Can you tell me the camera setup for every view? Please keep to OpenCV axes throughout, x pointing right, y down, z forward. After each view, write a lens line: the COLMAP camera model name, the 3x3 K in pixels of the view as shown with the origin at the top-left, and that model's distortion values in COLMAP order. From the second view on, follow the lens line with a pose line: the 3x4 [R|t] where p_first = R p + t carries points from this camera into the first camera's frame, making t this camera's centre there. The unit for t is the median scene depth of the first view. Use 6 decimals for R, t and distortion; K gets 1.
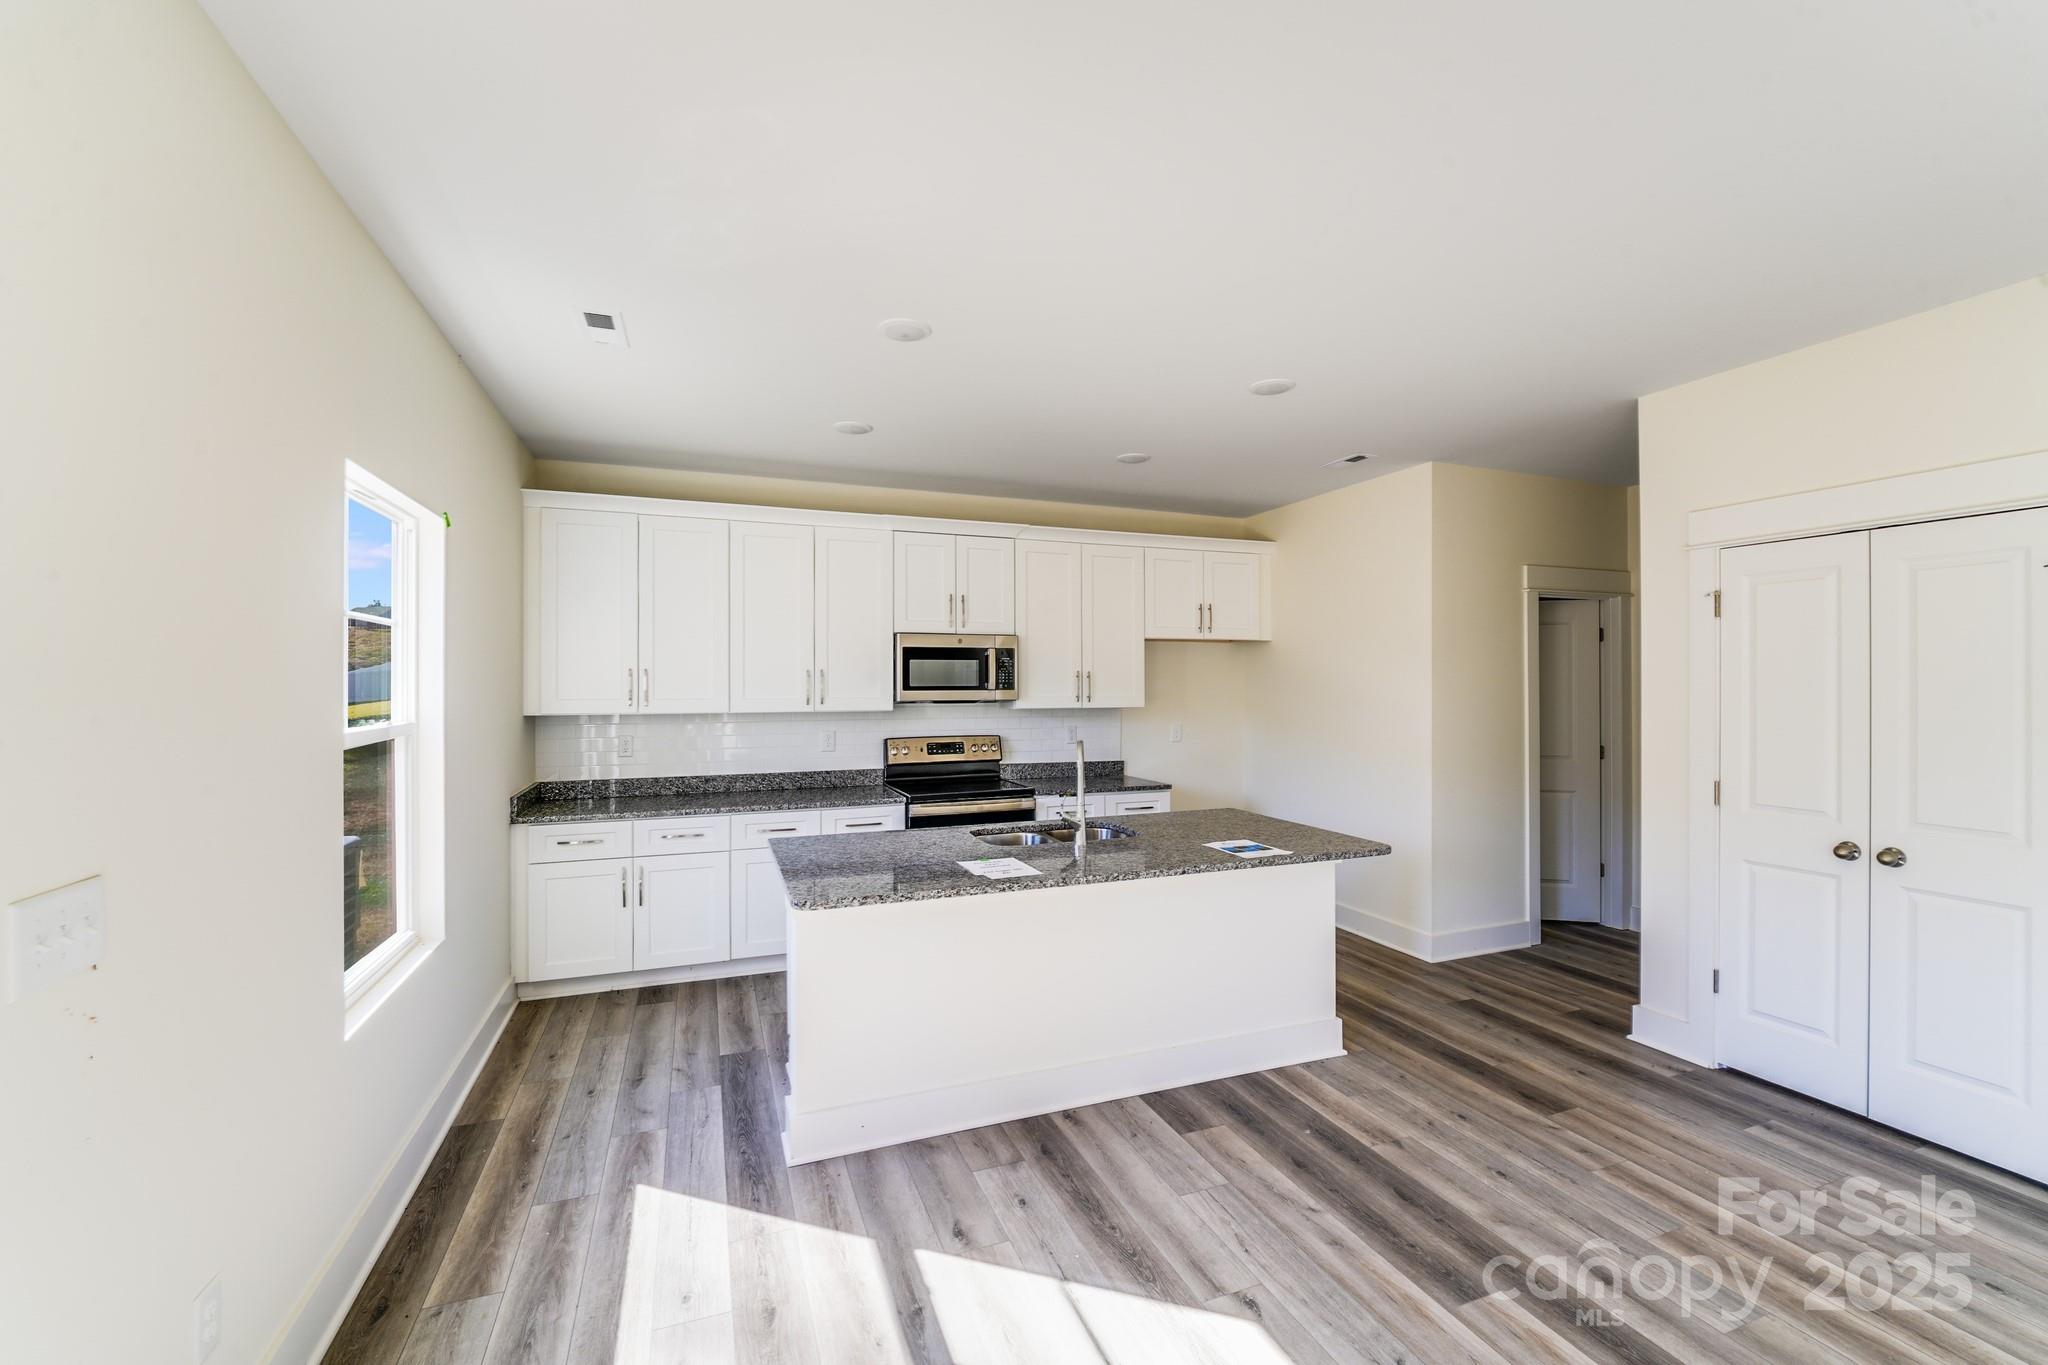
lens RADIAL K [[828.6, 0, 1024.0], [0, 828.6, 682.5], [0, 0, 1]] dist [-0.008605, -0.000239]
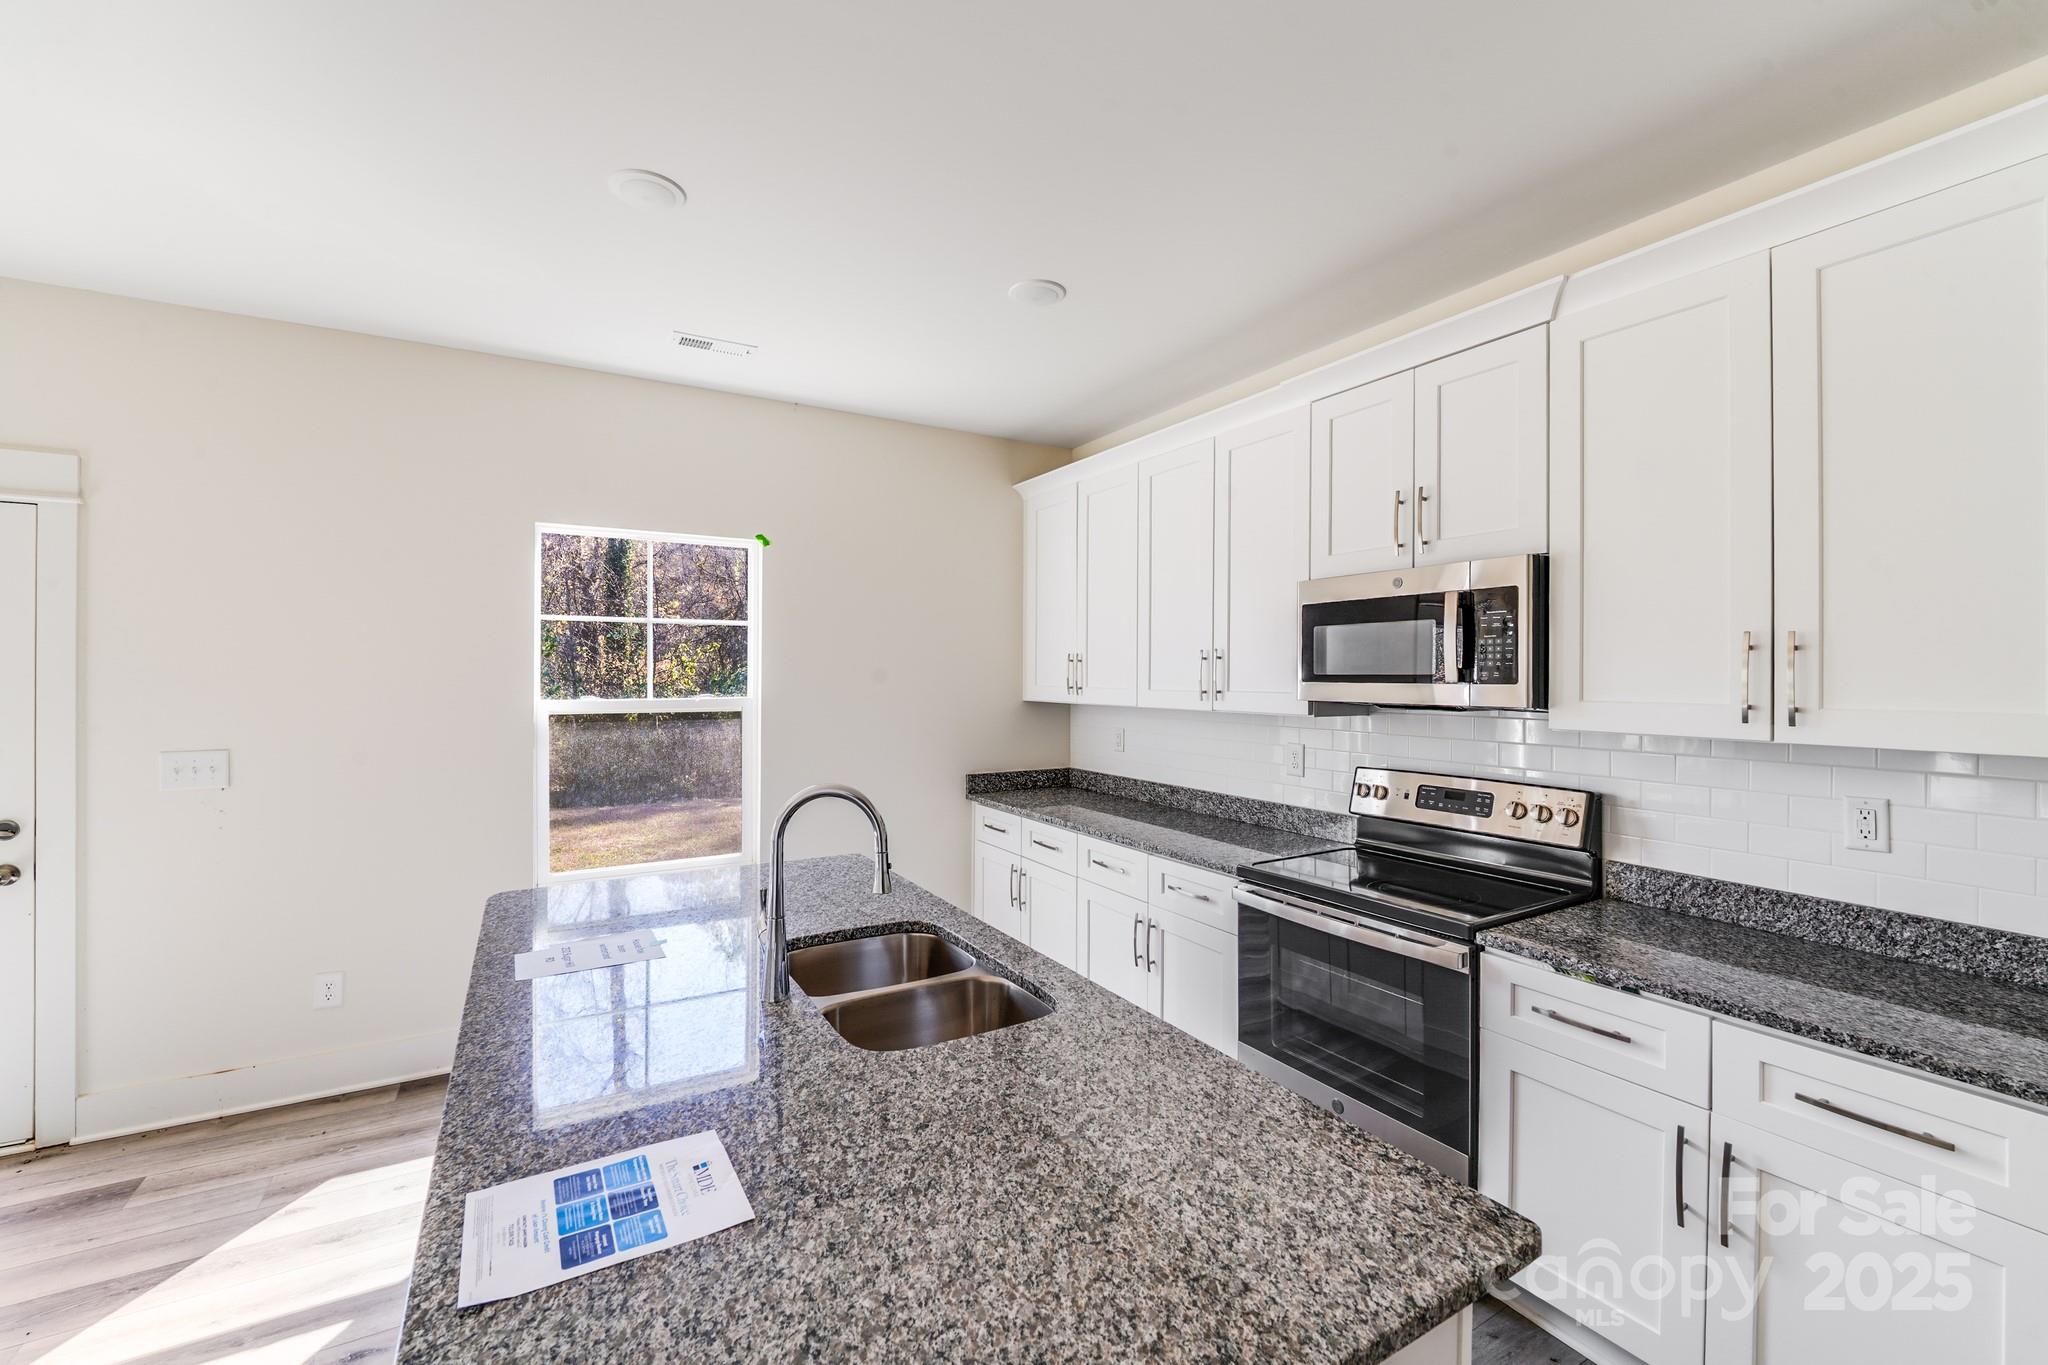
lens RADIAL K [[836.3, 0, 1011.5], [0, 836.3, 674.9], [0, 0, 1]] dist [-0.011800, -0.000048]
pose [[0.159852, 0.003216, -0.987136, 0.380909], [-0.002740, 0.999992, 0.002815, 0.003859], [0.987137, 0.002255, 0.159859, 0.707148]]
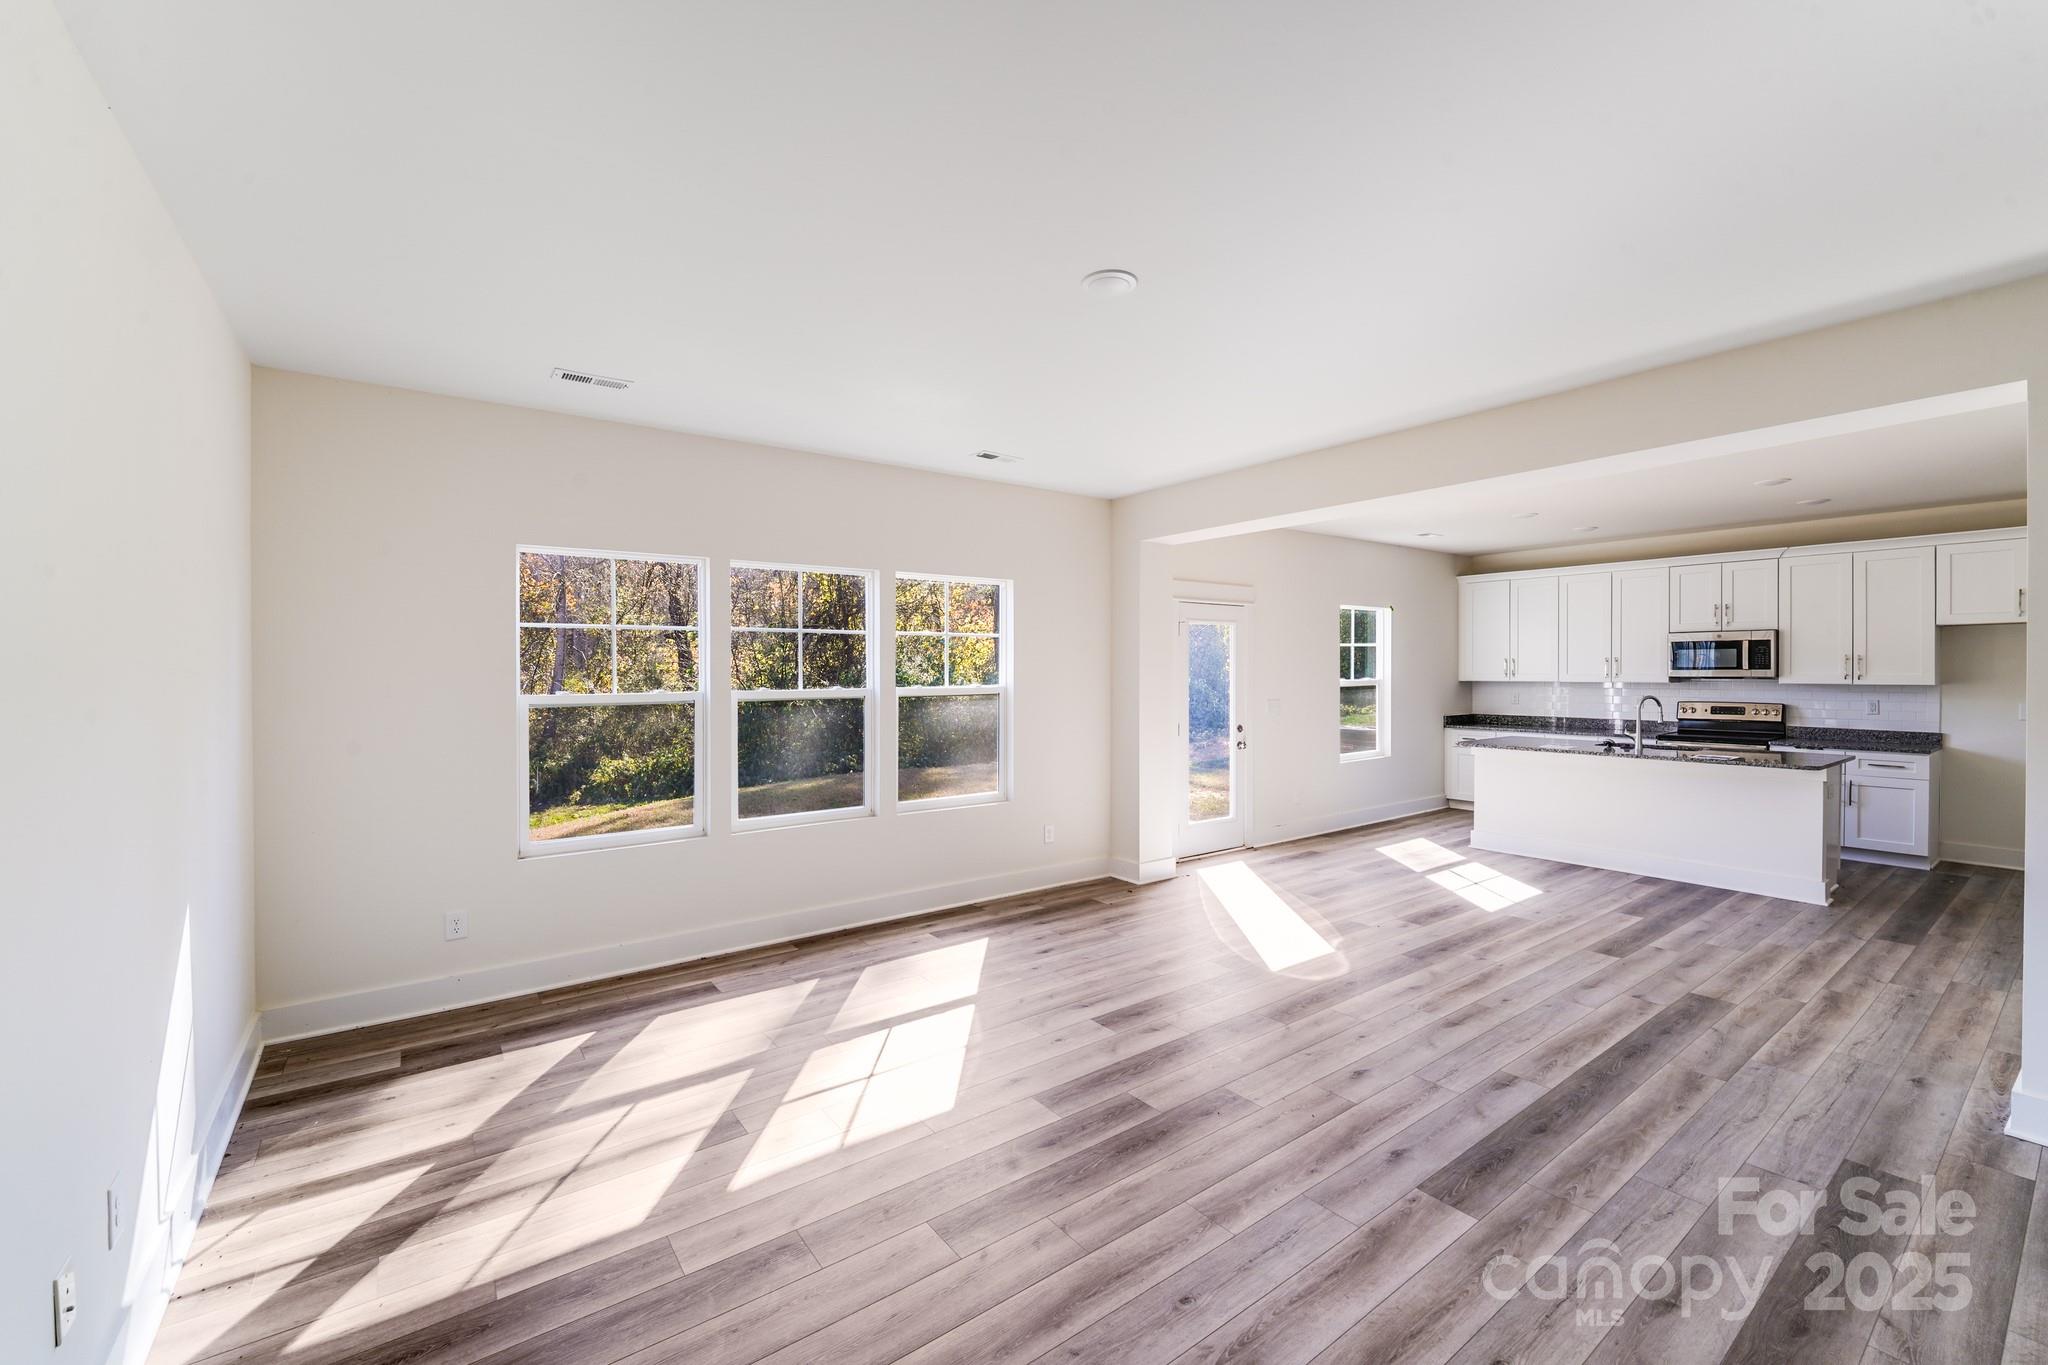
lens RADIAL K [[834.1, 0, 1016.5], [0, 834.1, 680.3], [0, 0, 1]] dist [-0.009543, -0.000708]
pose [[0.258690, 0.013516, -0.965866, 1.036482], [0.002933, 0.999886, 0.014778, 0.002929], [0.965956, -0.006656, 0.258621, -0.593650]]
